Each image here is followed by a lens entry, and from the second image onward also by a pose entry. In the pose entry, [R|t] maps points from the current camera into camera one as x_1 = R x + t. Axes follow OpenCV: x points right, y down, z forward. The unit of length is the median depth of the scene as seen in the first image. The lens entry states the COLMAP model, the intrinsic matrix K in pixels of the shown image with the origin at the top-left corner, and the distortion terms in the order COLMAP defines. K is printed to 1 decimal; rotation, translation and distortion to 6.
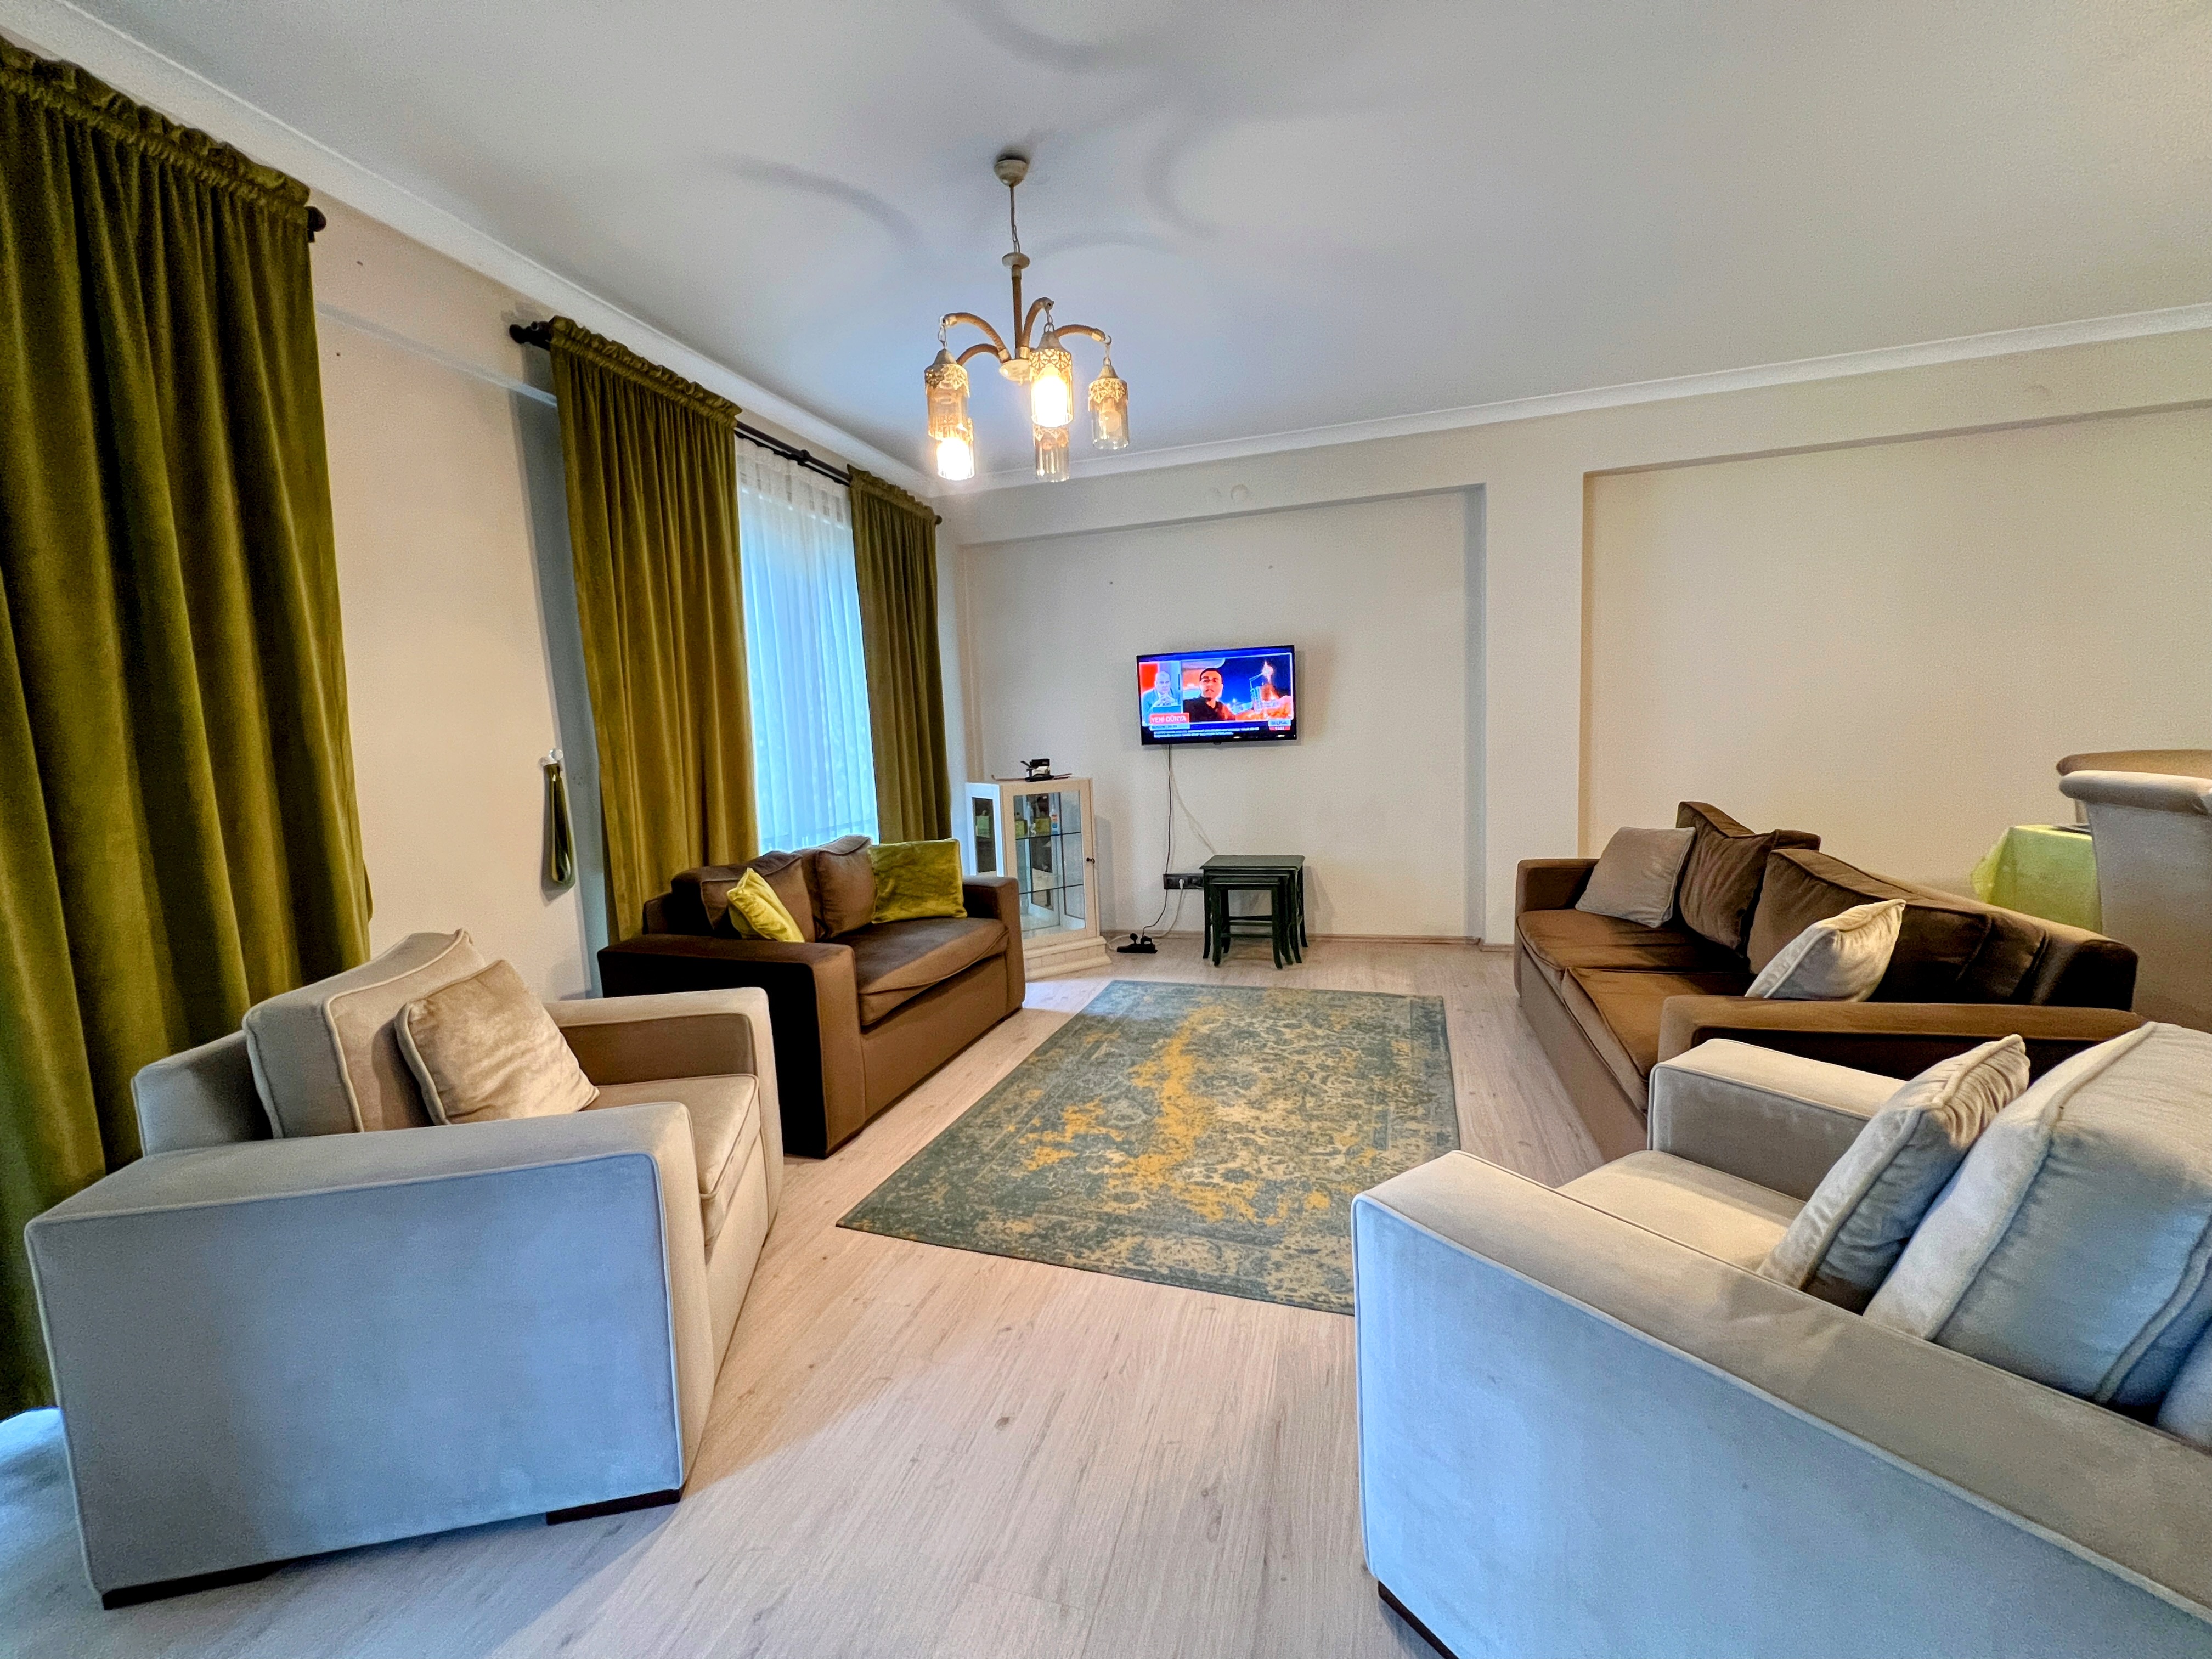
lens RADIAL K [[885.7, 0, 1103.8], [0, 885.7, 824.4], [0, 0, 1]] dist [-0.001262, -0.000528]
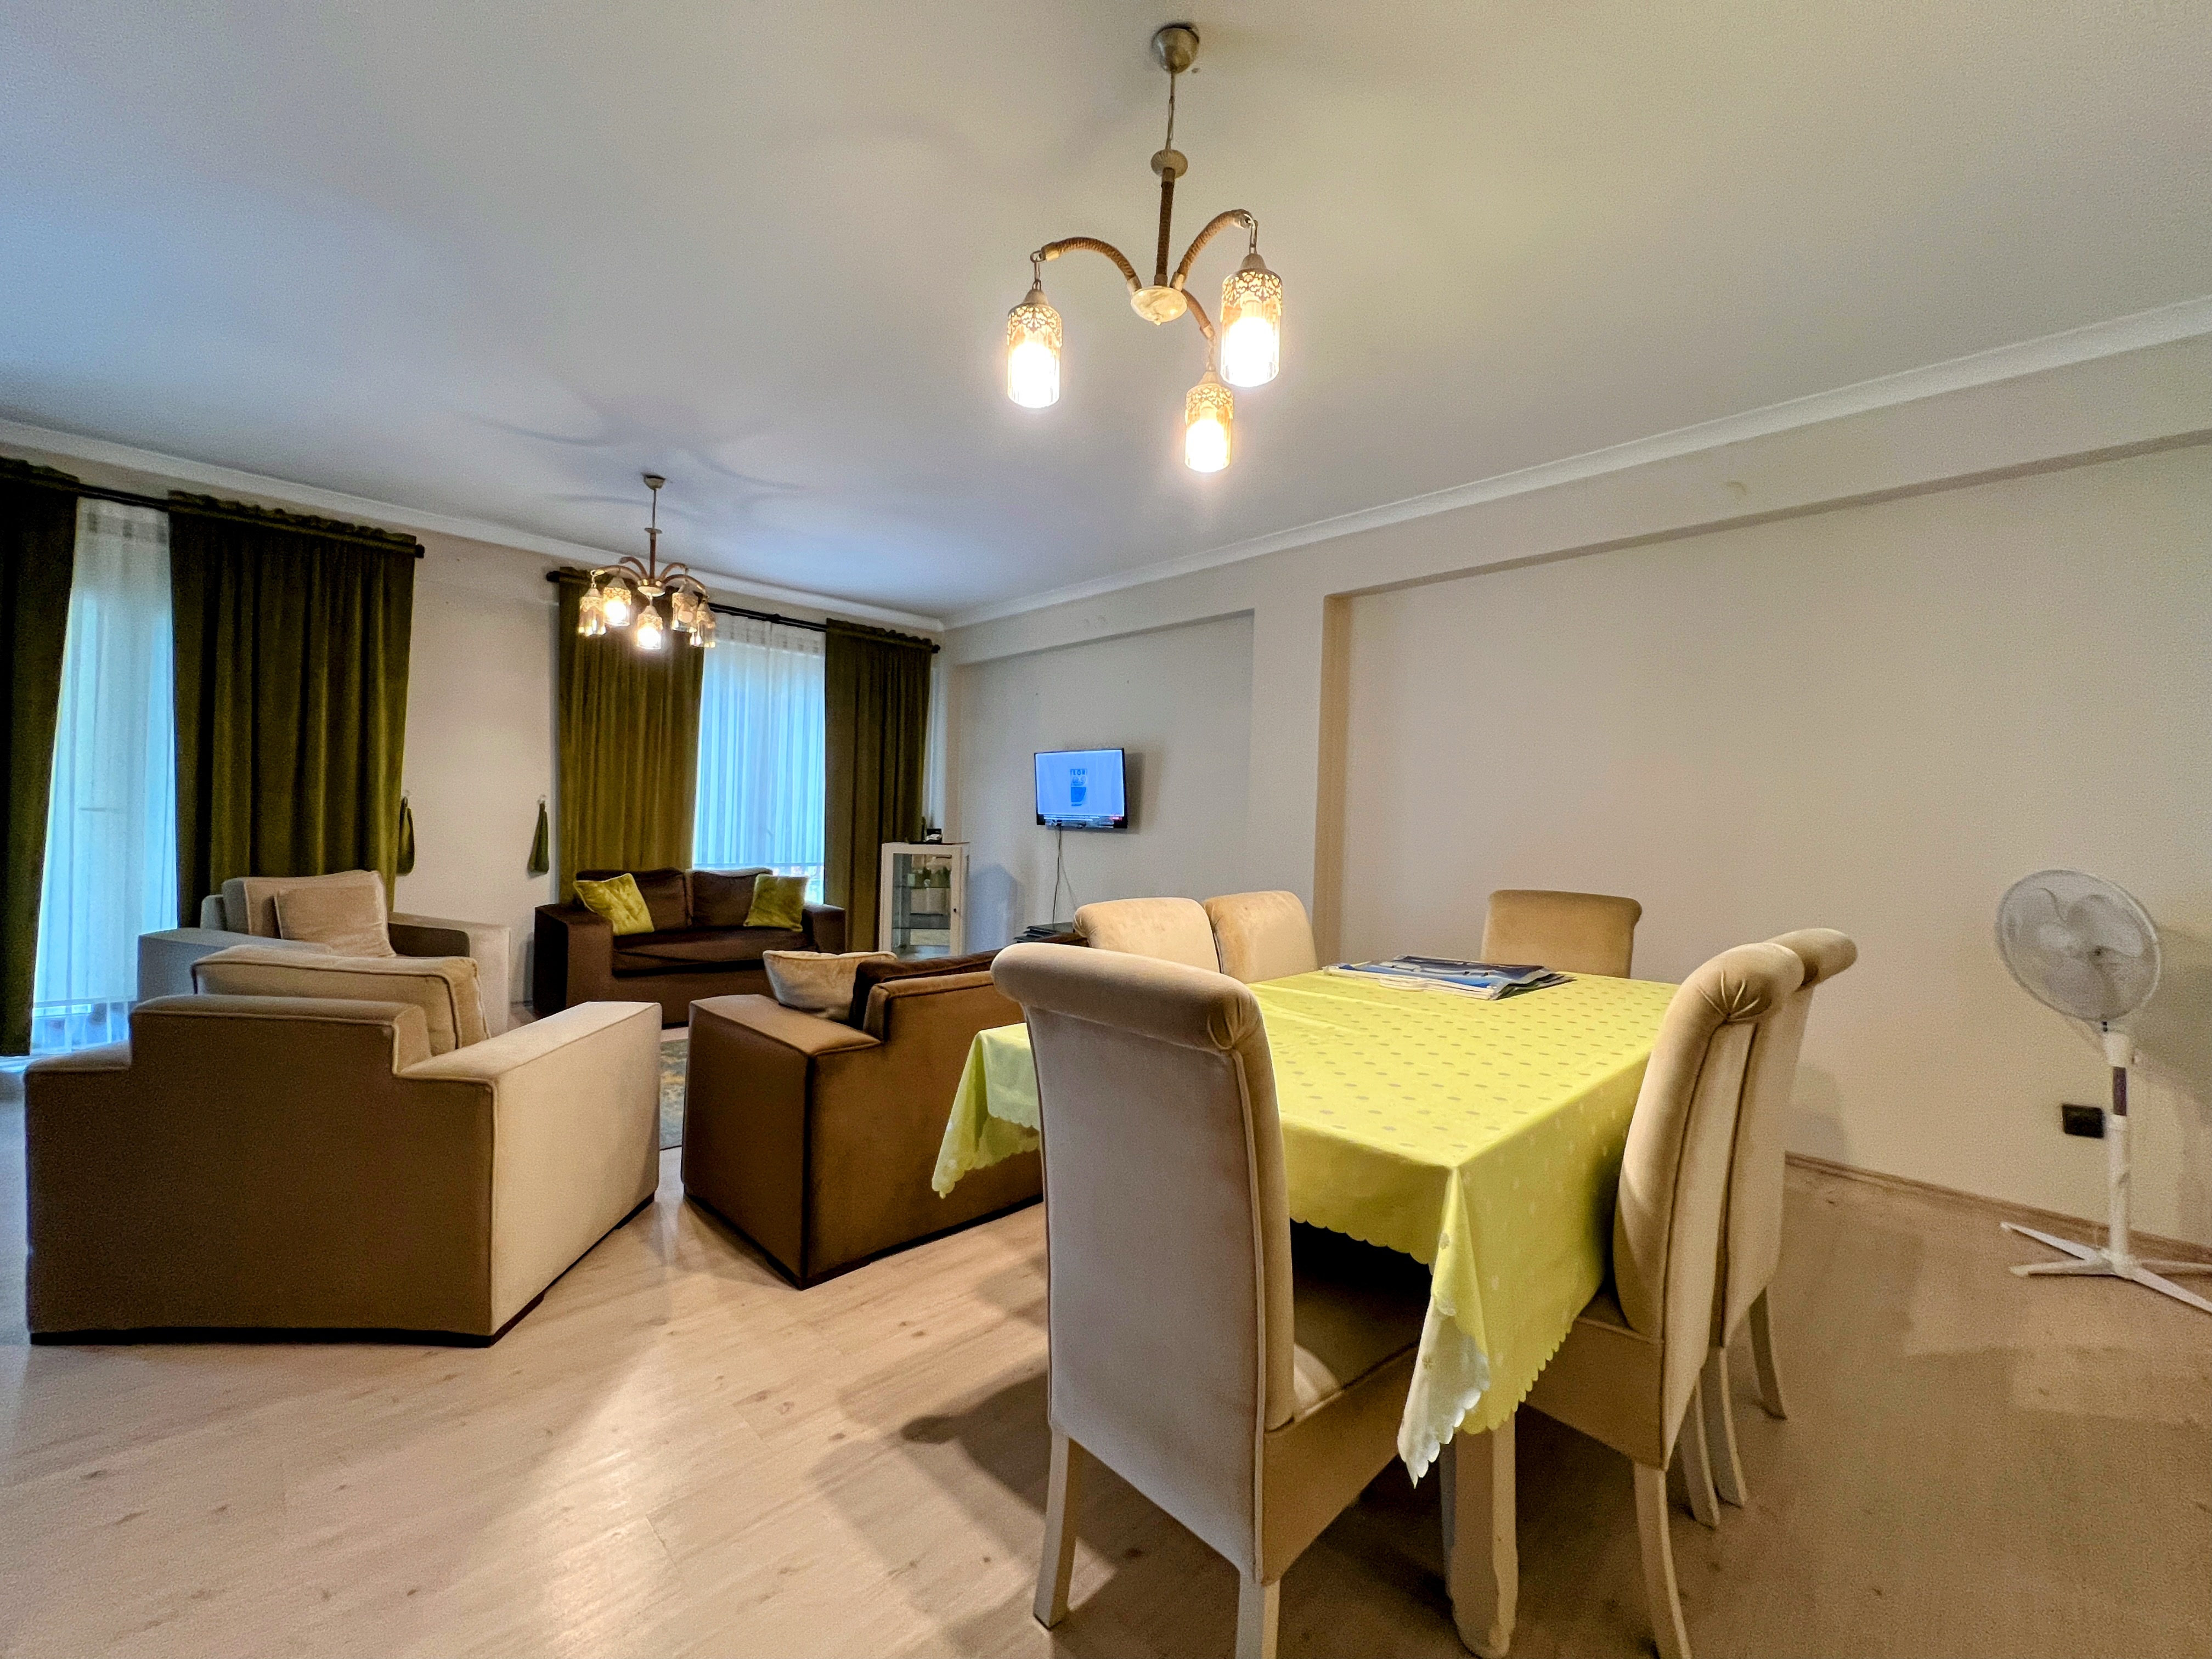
lens RADIAL K [[886.7, 0, 1104.7], [0, 886.7, 824.6], [0, 0, 1]] dist [-0.000796, -0.000196]
pose [[0.871647, 0.070402, -0.485052, 1.078655], [-0.115468, 0.991272, -0.063621, -0.034917], [0.476340, 0.111463, 0.872168, -0.027963]]
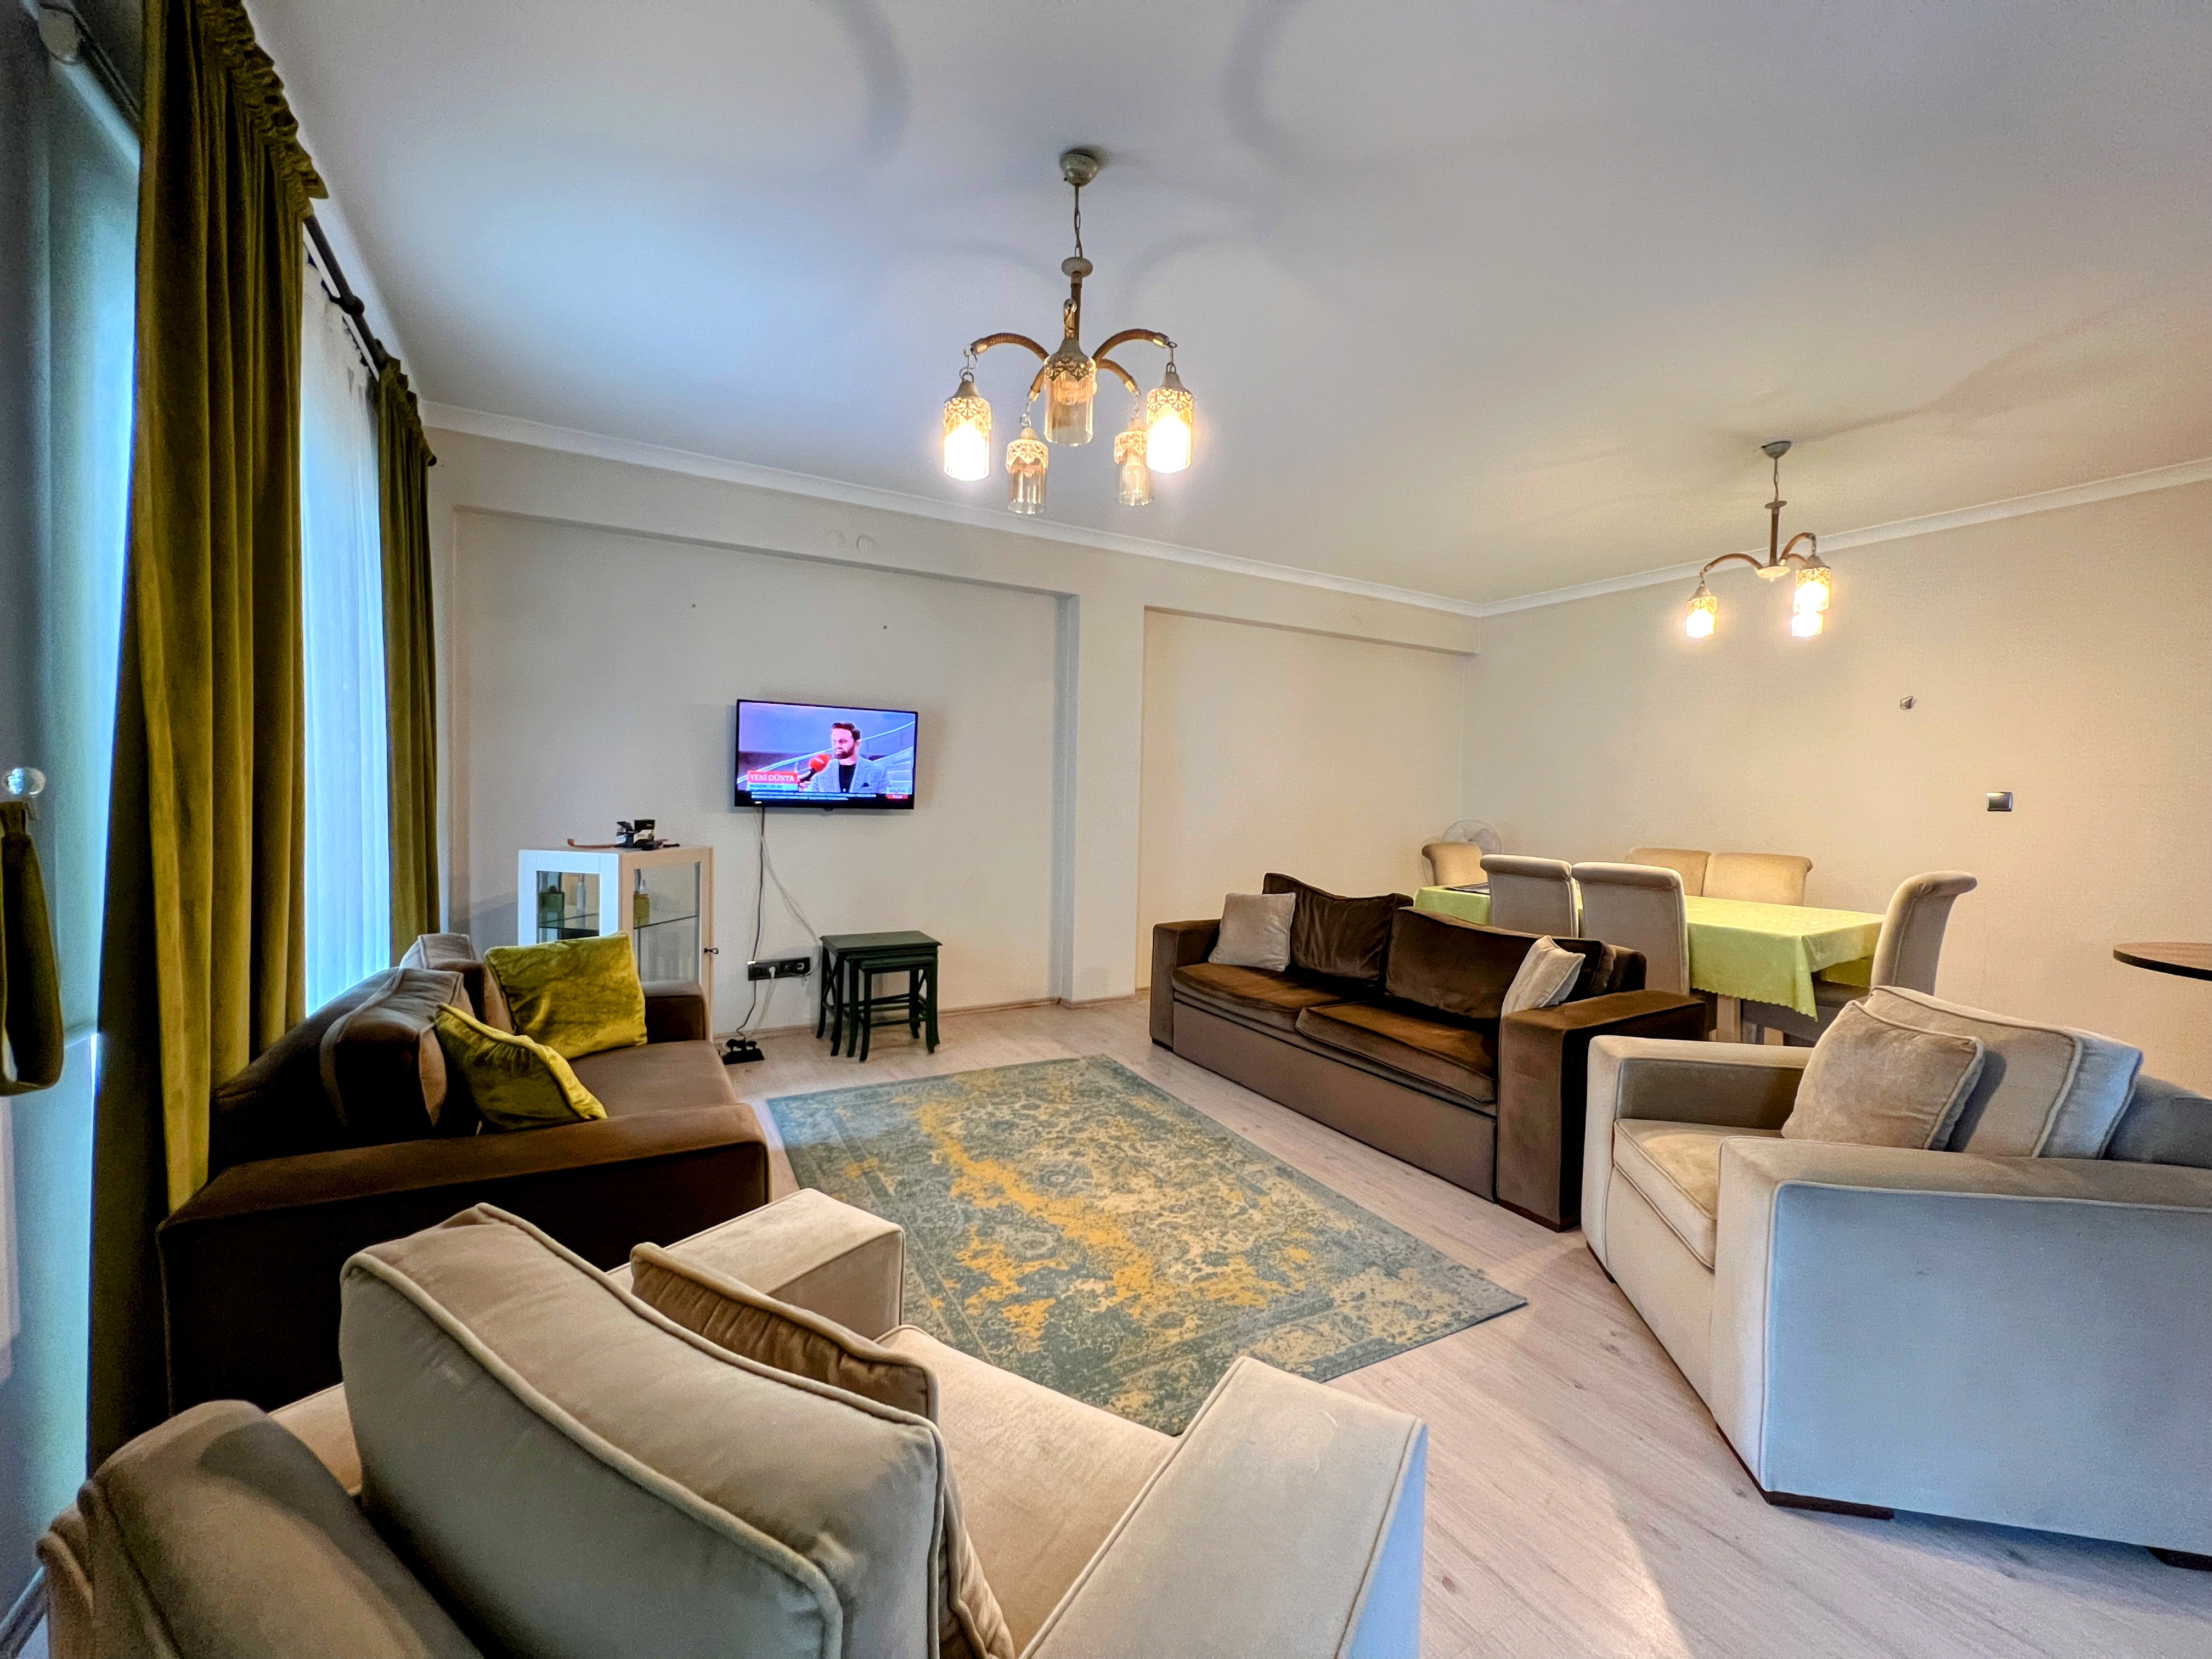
lens RADIAL K [[882.4, 0, 1104.7], [0, 882.4, 824.7], [0, 0, 1]] dist [-0.001714, -0.000542]
pose [[0.686085, 0.033458, 0.726751, -0.480300], [0.021950, 0.997535, -0.066646, -0.015656], [-0.727190, 0.061677, 0.683660, 0.282831]]
